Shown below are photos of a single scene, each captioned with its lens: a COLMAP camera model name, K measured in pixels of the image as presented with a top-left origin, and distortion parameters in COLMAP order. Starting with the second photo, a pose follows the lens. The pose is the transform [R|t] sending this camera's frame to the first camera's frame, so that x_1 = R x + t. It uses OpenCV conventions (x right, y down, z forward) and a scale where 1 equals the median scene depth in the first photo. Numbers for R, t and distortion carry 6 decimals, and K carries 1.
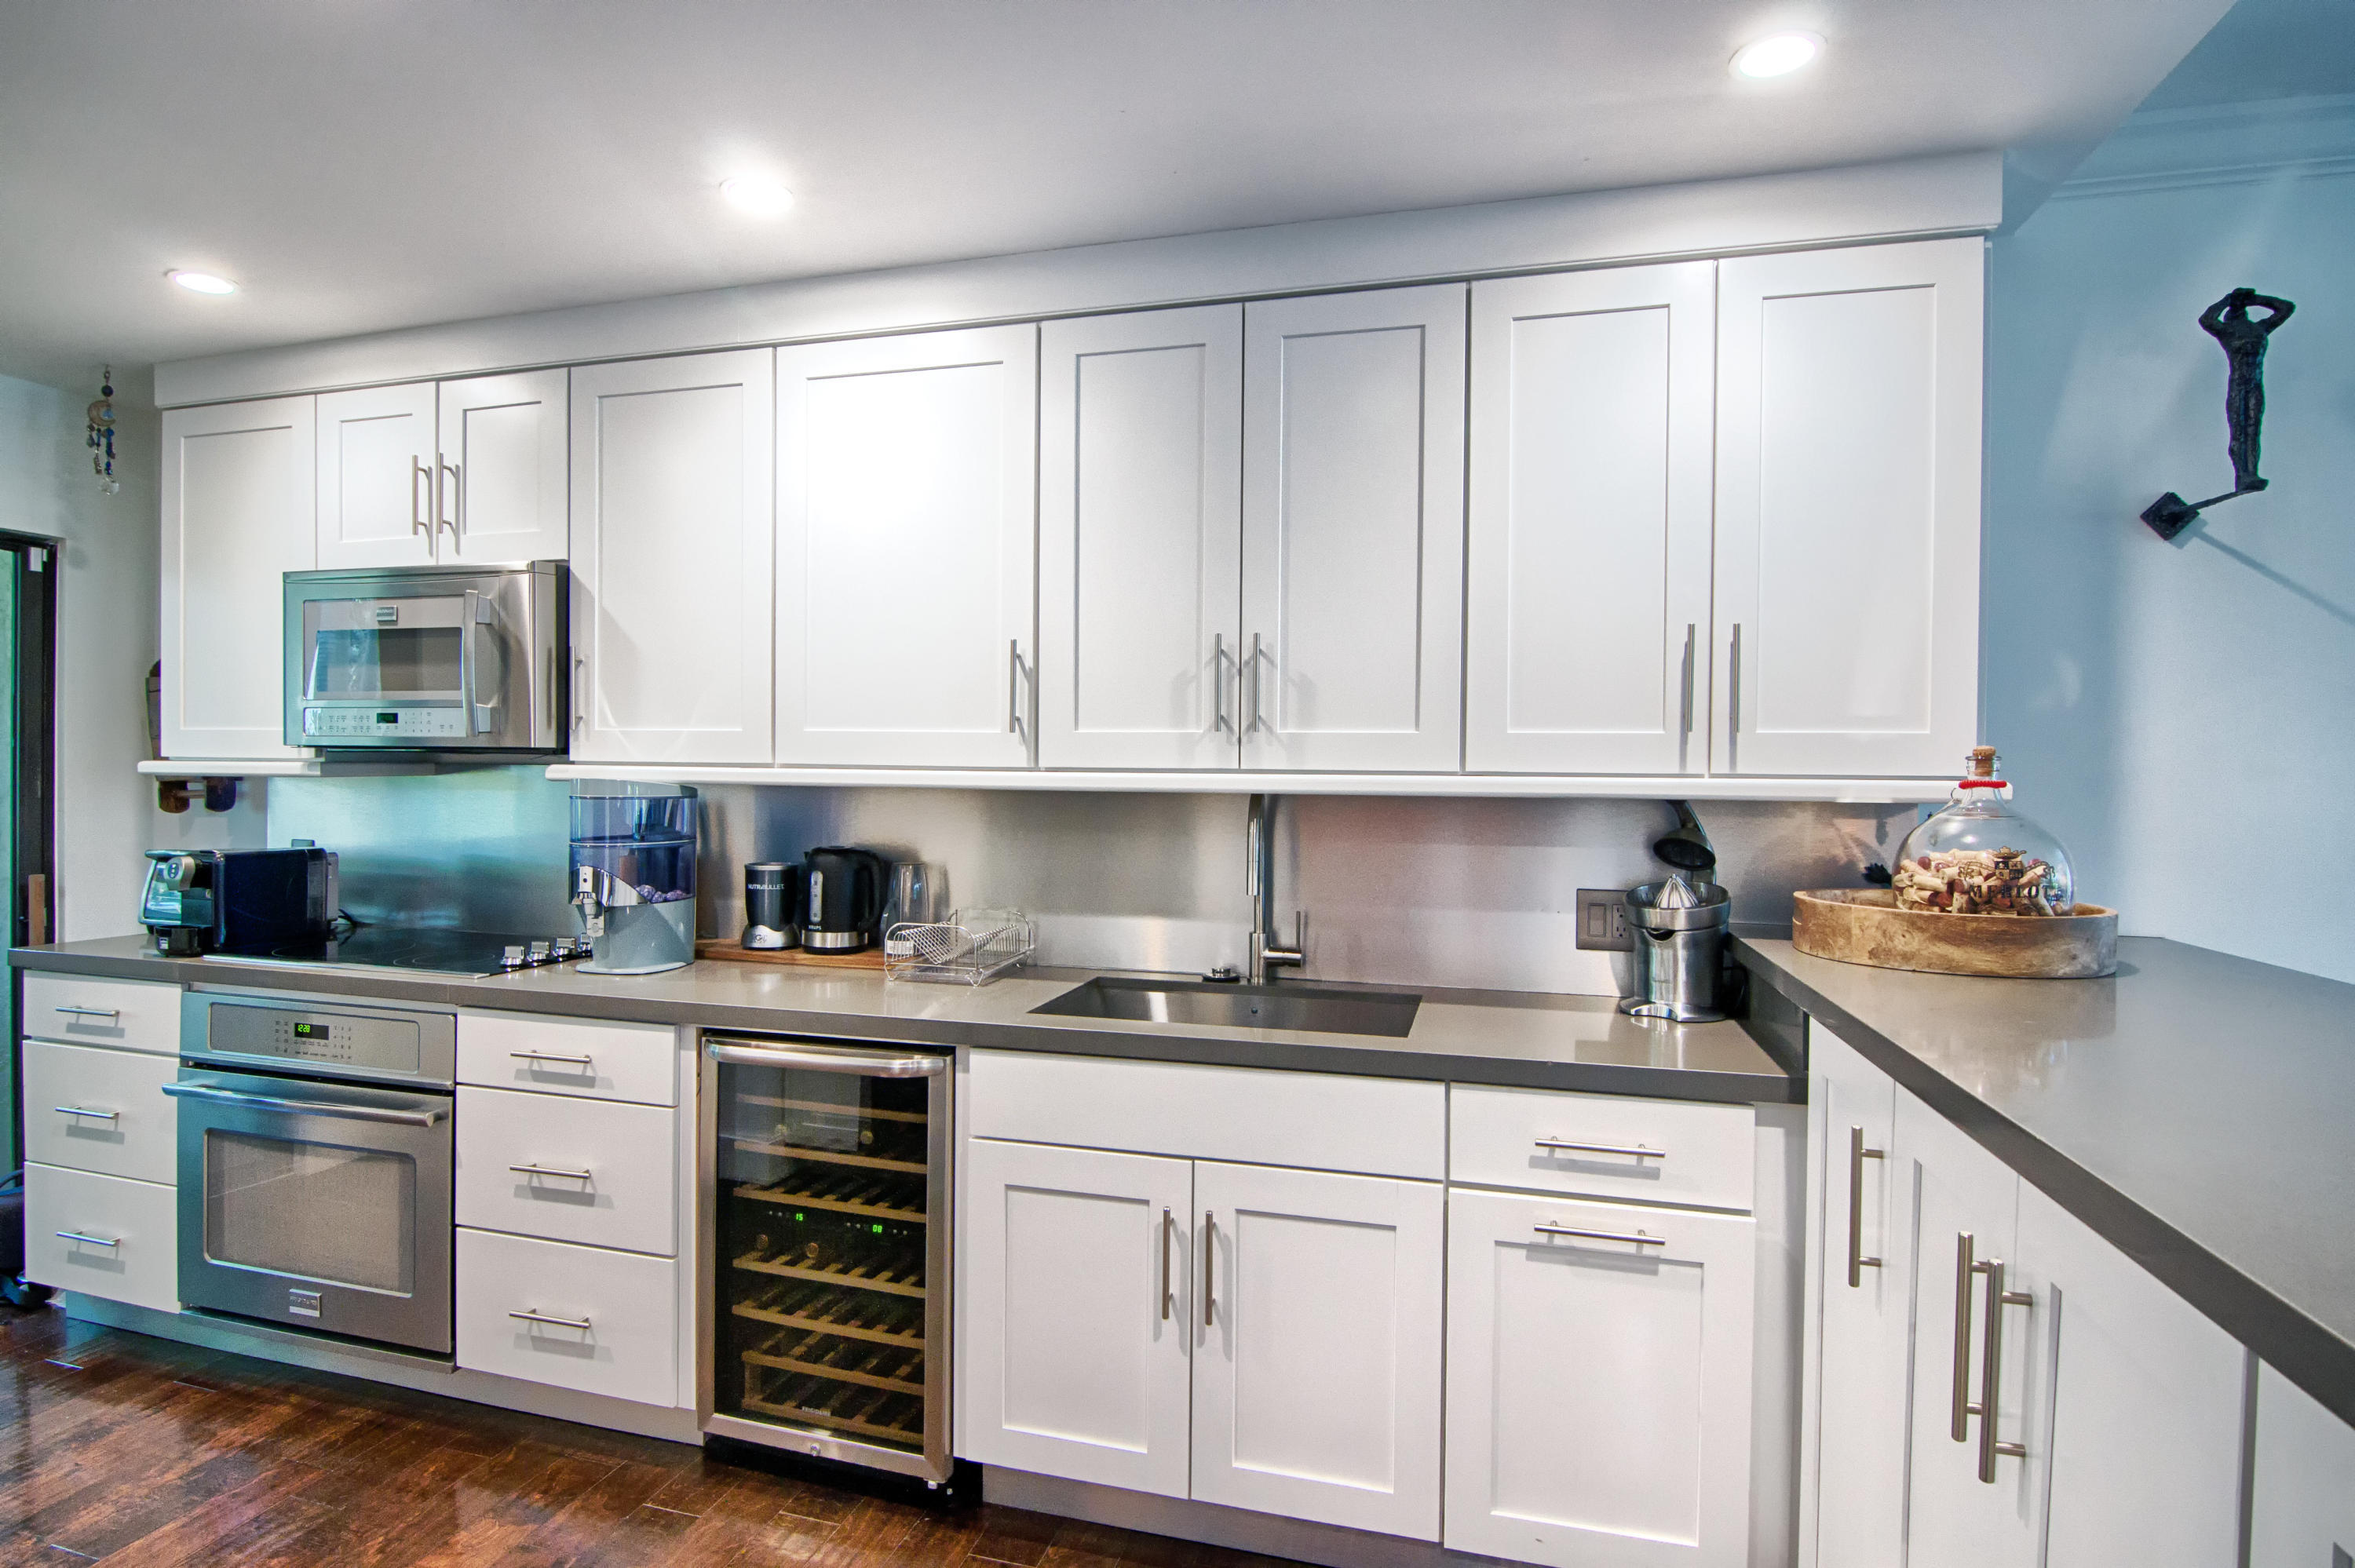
lens RADIAL K [[1215.3, 0, 1177.5], [0, 1215.3, 784.0], [0, 0, 1]] dist [-0.002750, -0.017689]
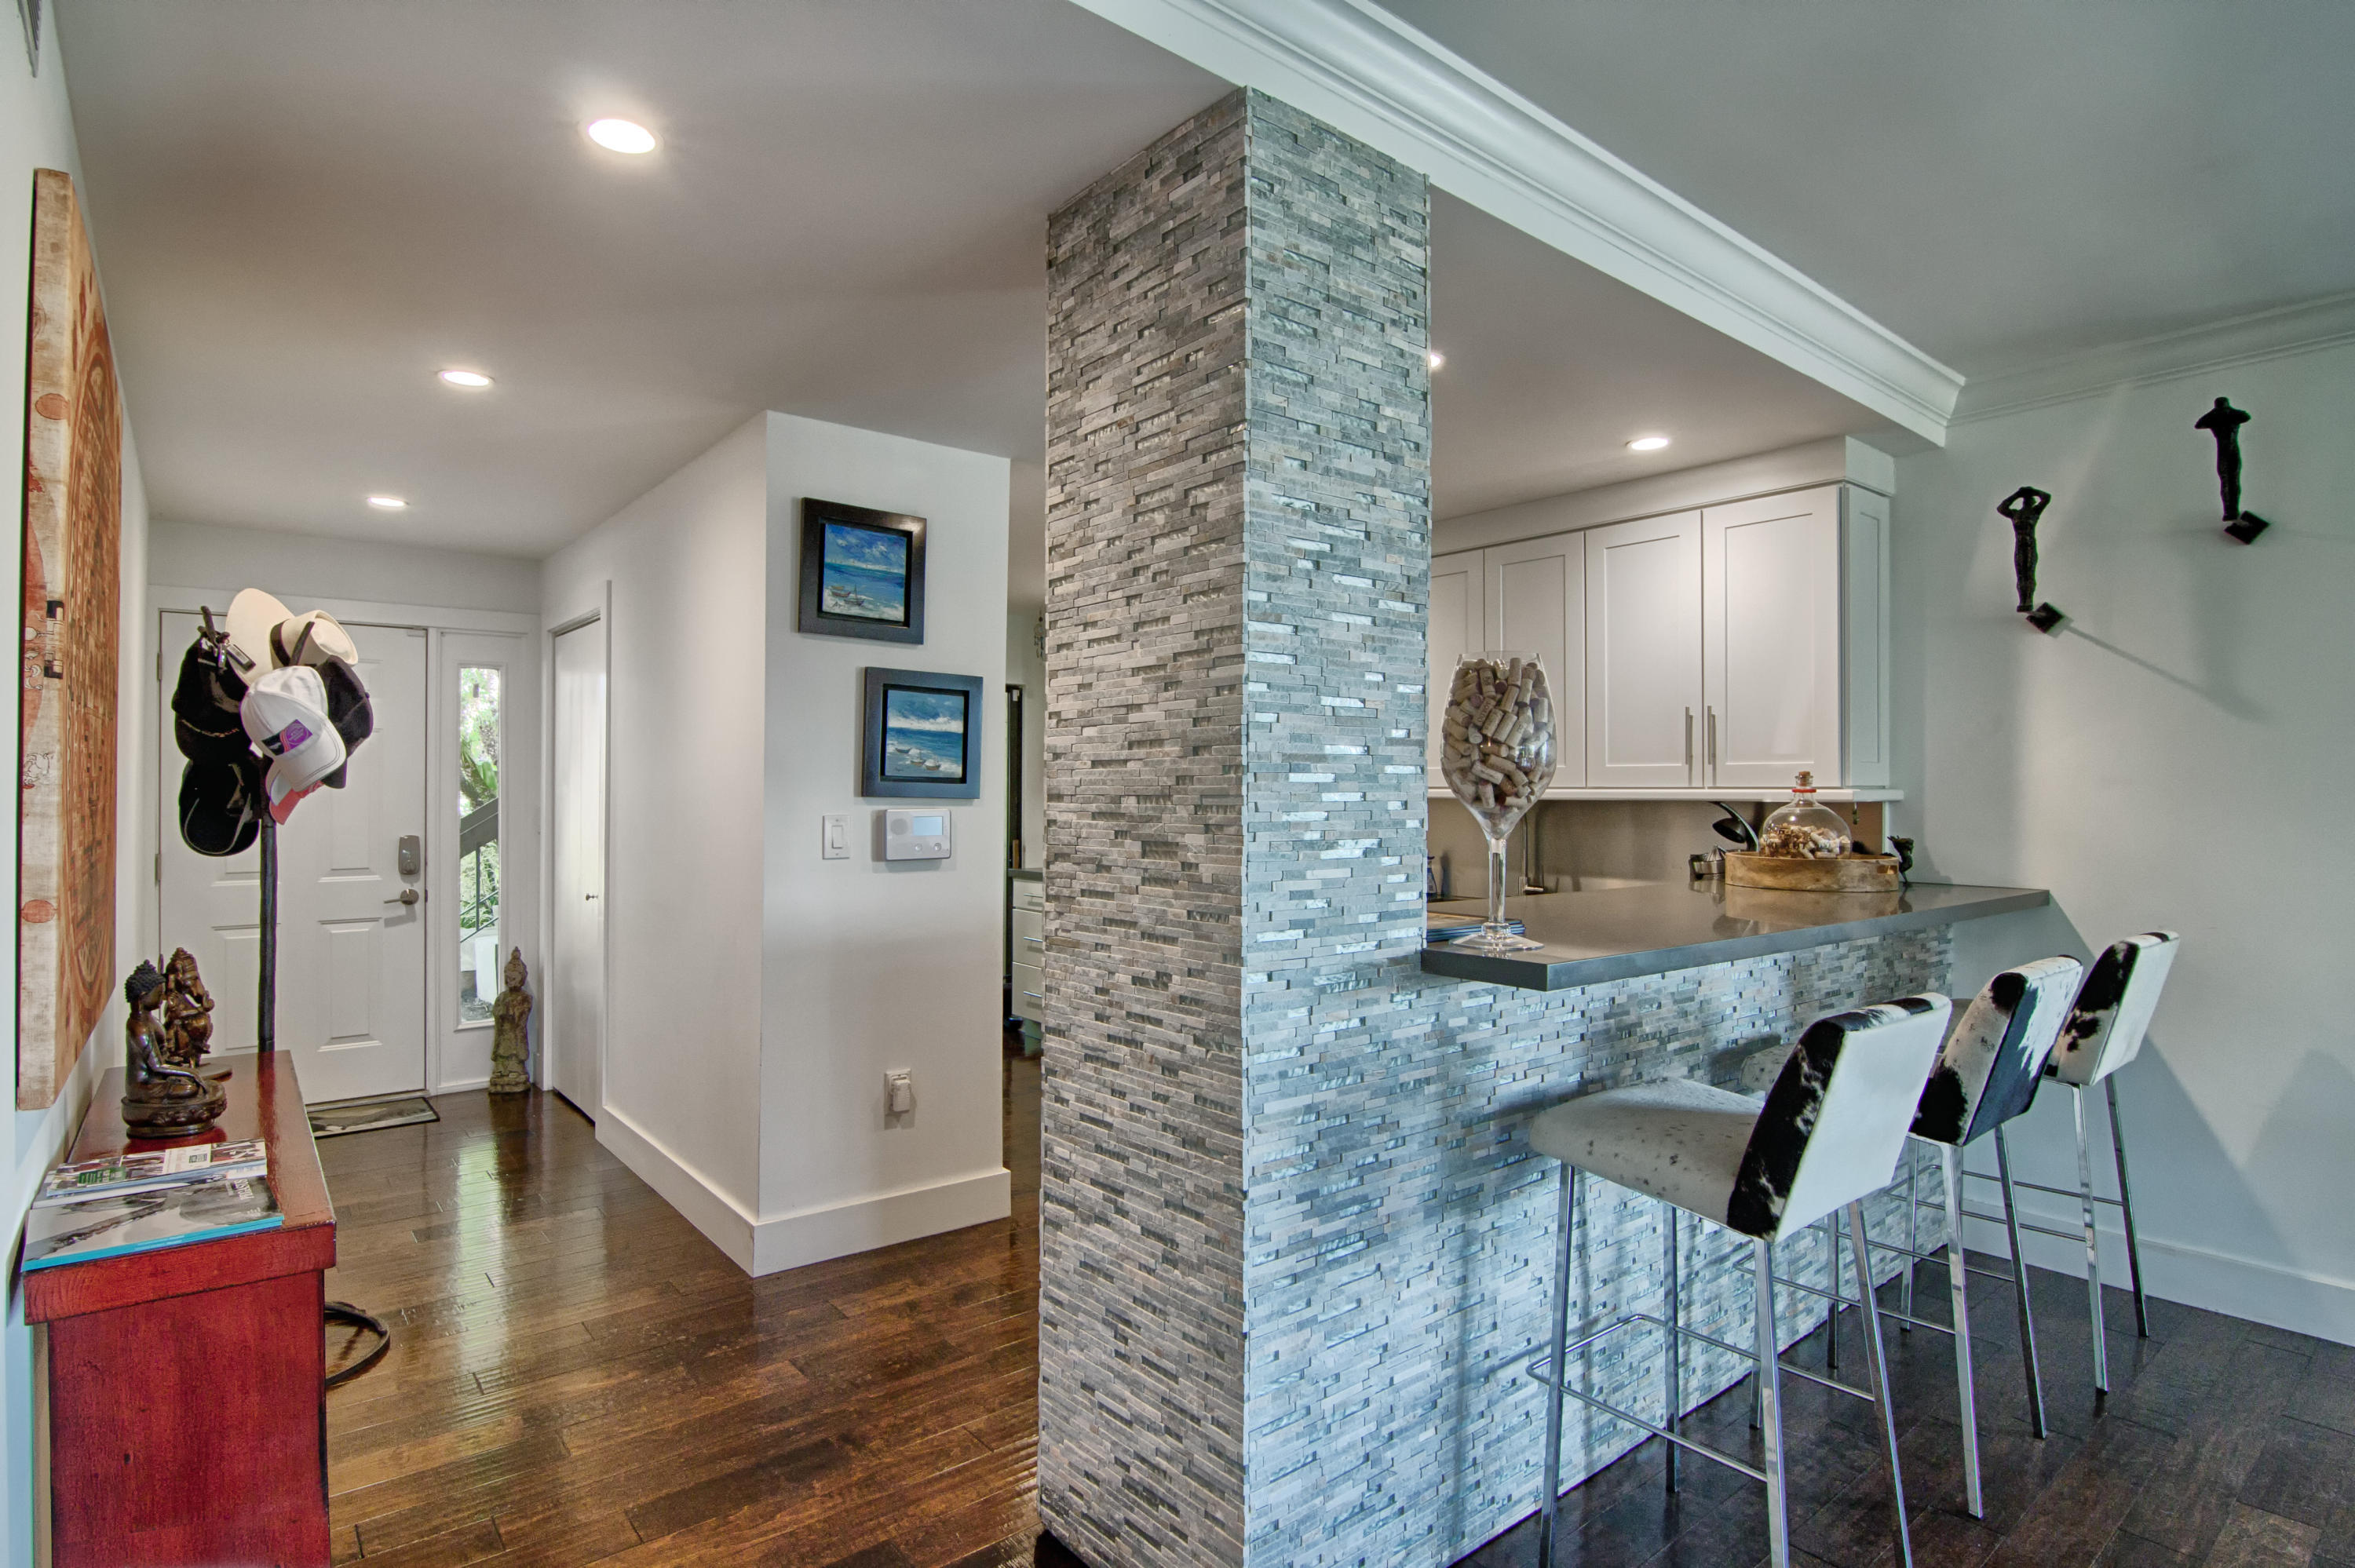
lens RADIAL K [[1192.0, 0, 1175.3], [0, 1192.0, 783.5], [0, 0, 1]] dist [0.000777, -0.017443]
pose [[0.817174, -0.010472, -0.576296, 0.787613], [-0.003215, 0.999737, -0.022725, 0.029012], [0.576382, 0.020423, 0.816925, -0.892767]]
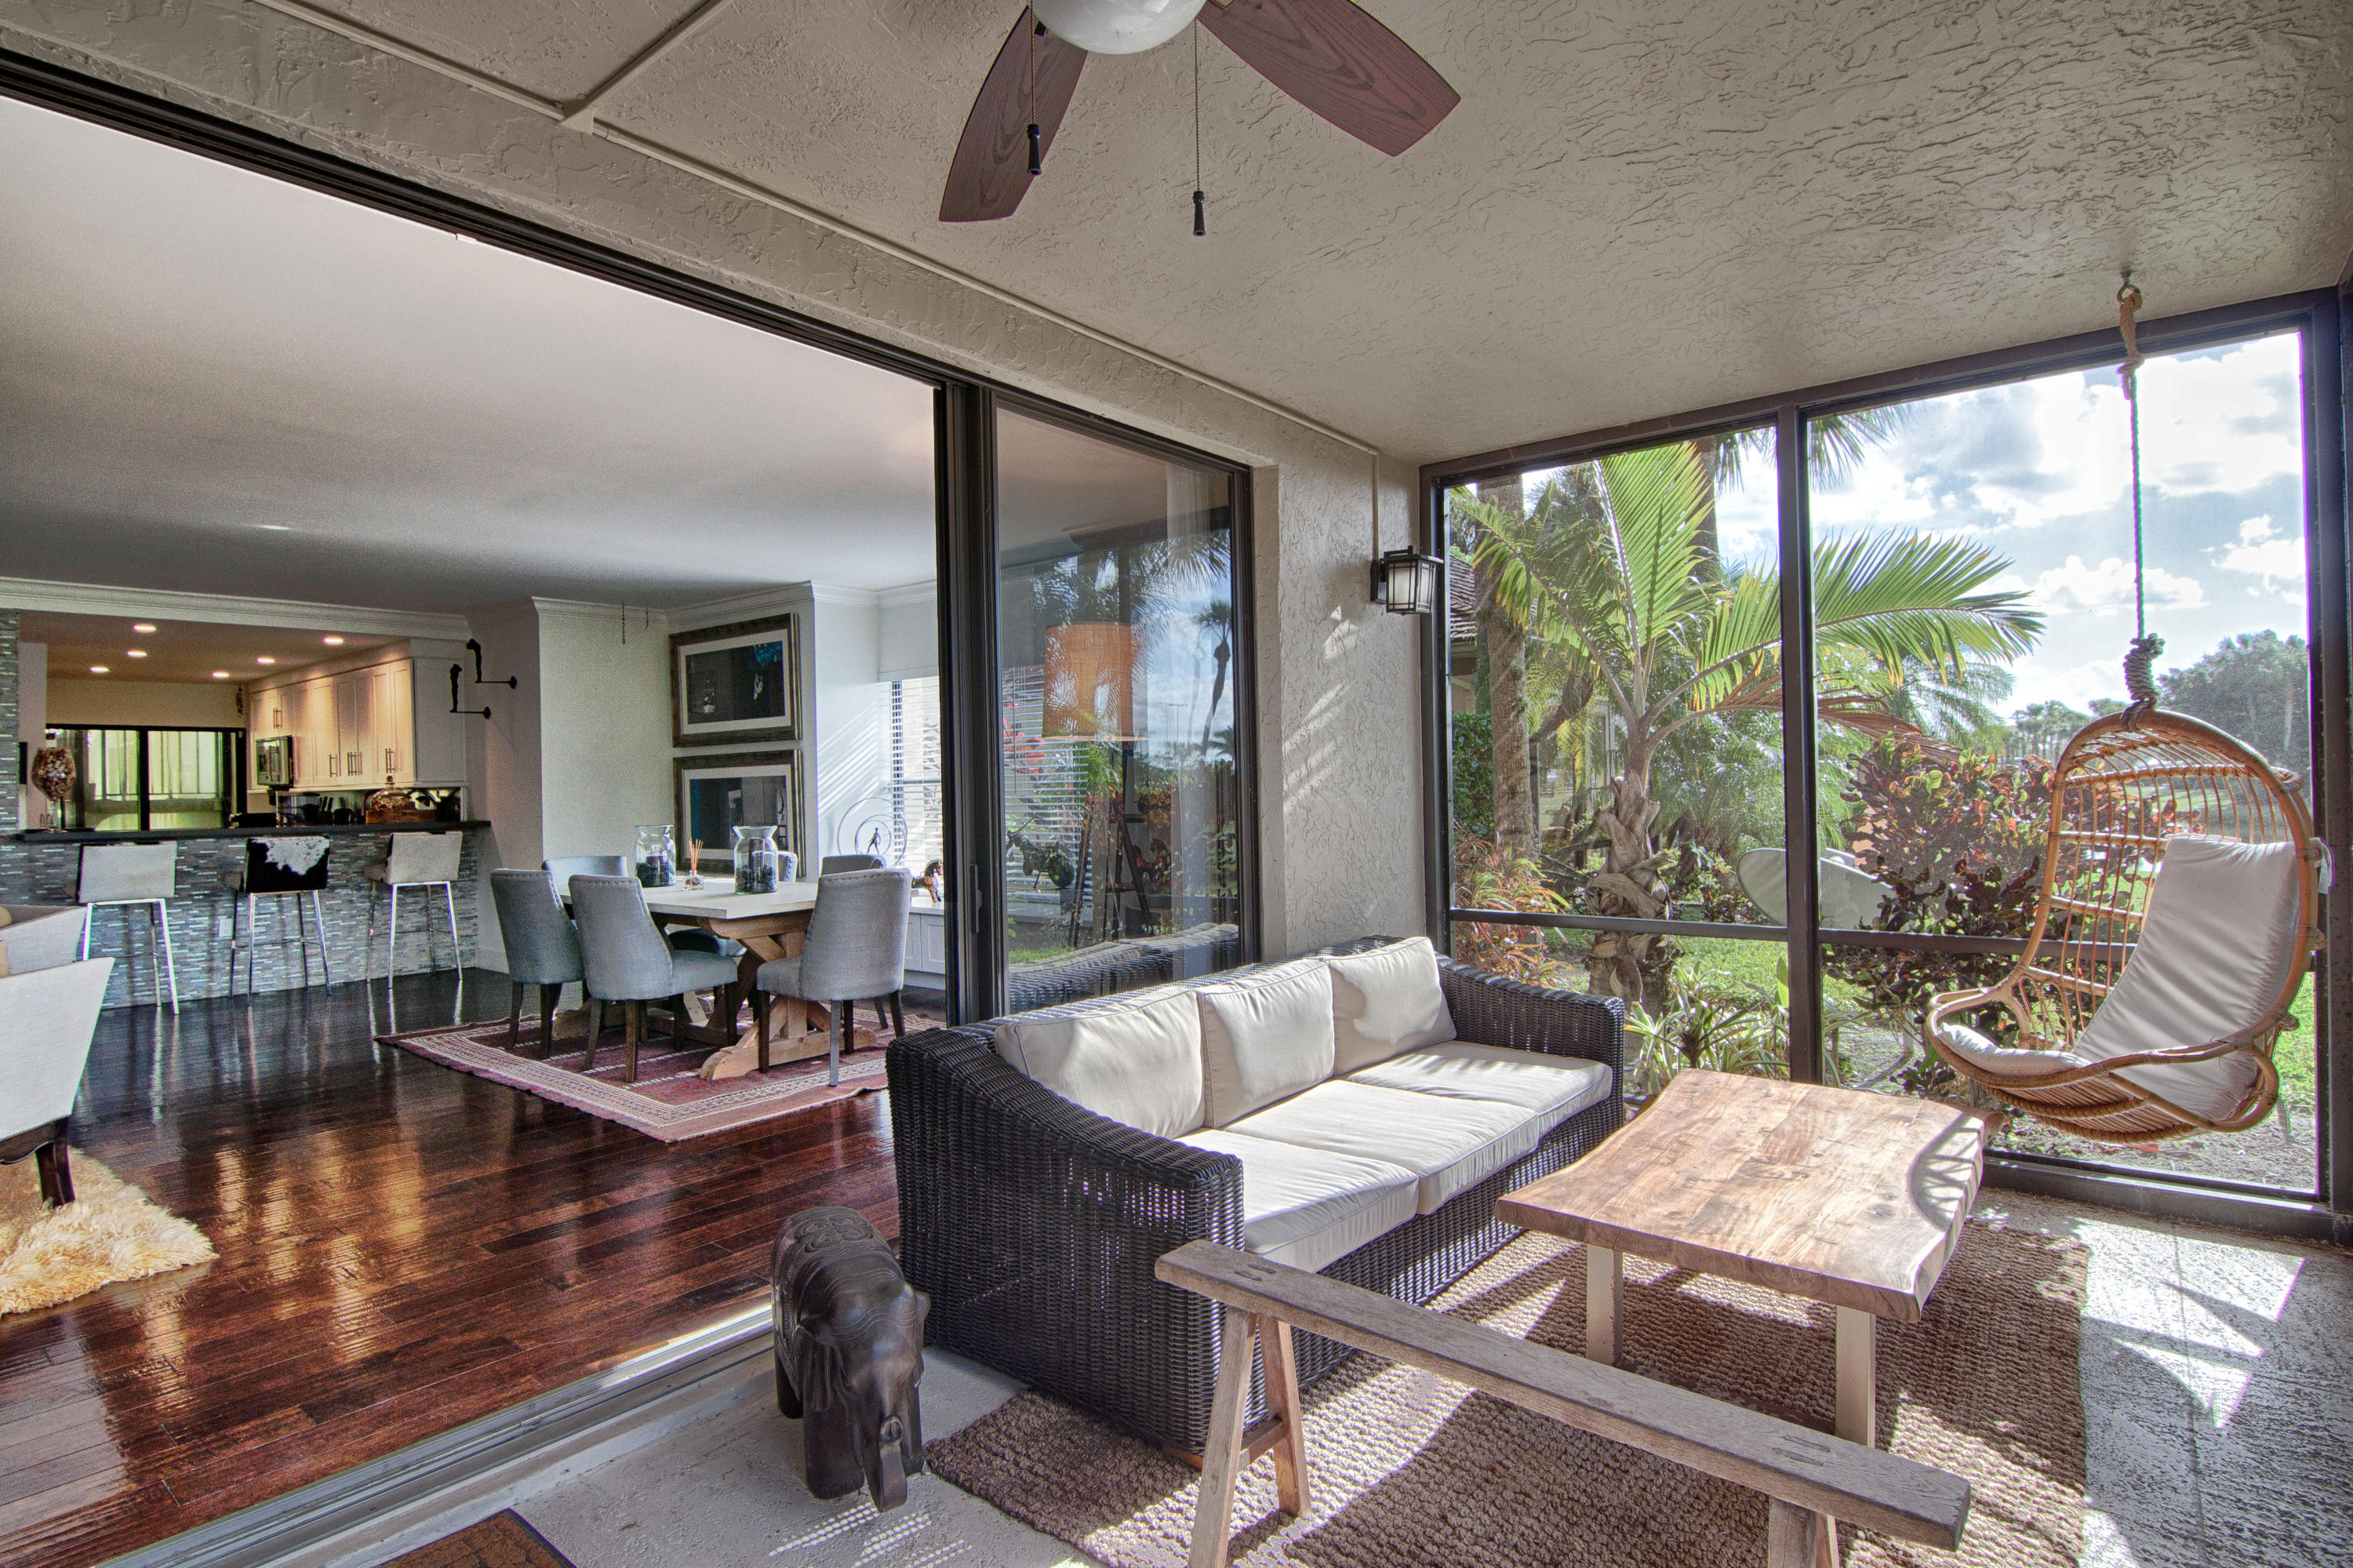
lens RADIAL K [[1191.2, 0, 1174.3], [0, 1191.2, 783.5], [0, 0, 1]] dist [0.000777, -0.017443]
pose [[0.919160, -0.030107, -0.392732, 4.406063], [0.025031, 0.999524, -0.018041, 0.132117], [0.393088, 0.006752, 0.919476, -1.689764]]
